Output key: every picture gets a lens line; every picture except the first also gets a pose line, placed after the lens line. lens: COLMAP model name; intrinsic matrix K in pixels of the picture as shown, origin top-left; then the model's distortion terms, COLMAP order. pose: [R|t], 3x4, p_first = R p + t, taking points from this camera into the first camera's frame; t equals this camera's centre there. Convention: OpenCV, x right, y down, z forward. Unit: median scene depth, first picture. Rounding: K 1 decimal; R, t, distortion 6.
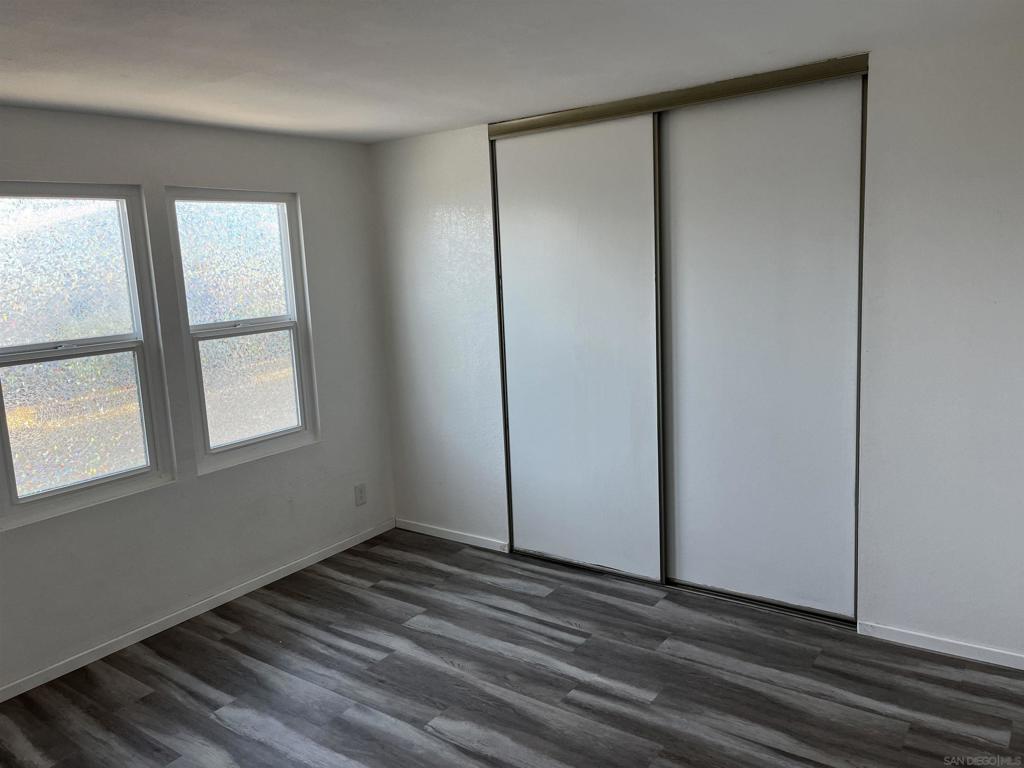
lens RADIAL K [[783.0, 0, 510.2], [0, 783.0, 379.0], [0, 0, 1]] dist [0.070530, -0.090178]
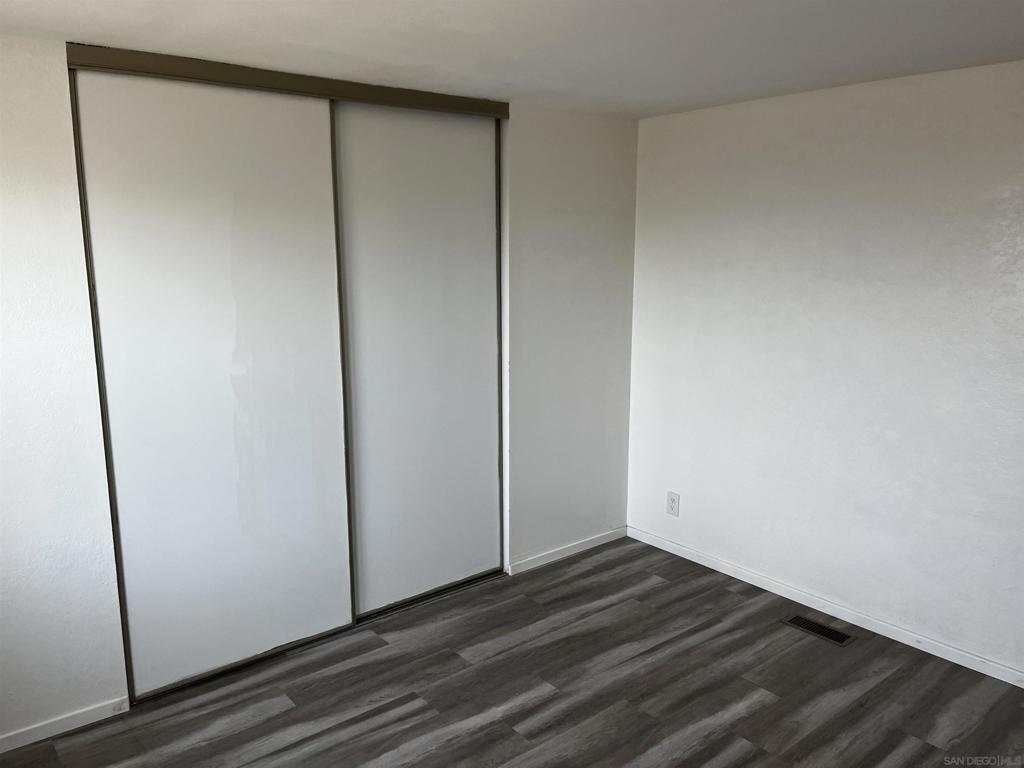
lens RADIAL K [[783.0, 0, 510.2], [0, 783.0, 379.0], [0, 0, 1]] dist [0.070530, -0.090178]
pose [[0.246606, -0.110549, 0.962790, -0.701497], [0.142216, 0.986845, 0.076884, -0.072279], [-0.958624, 0.117964, 0.259084, 0.659015]]
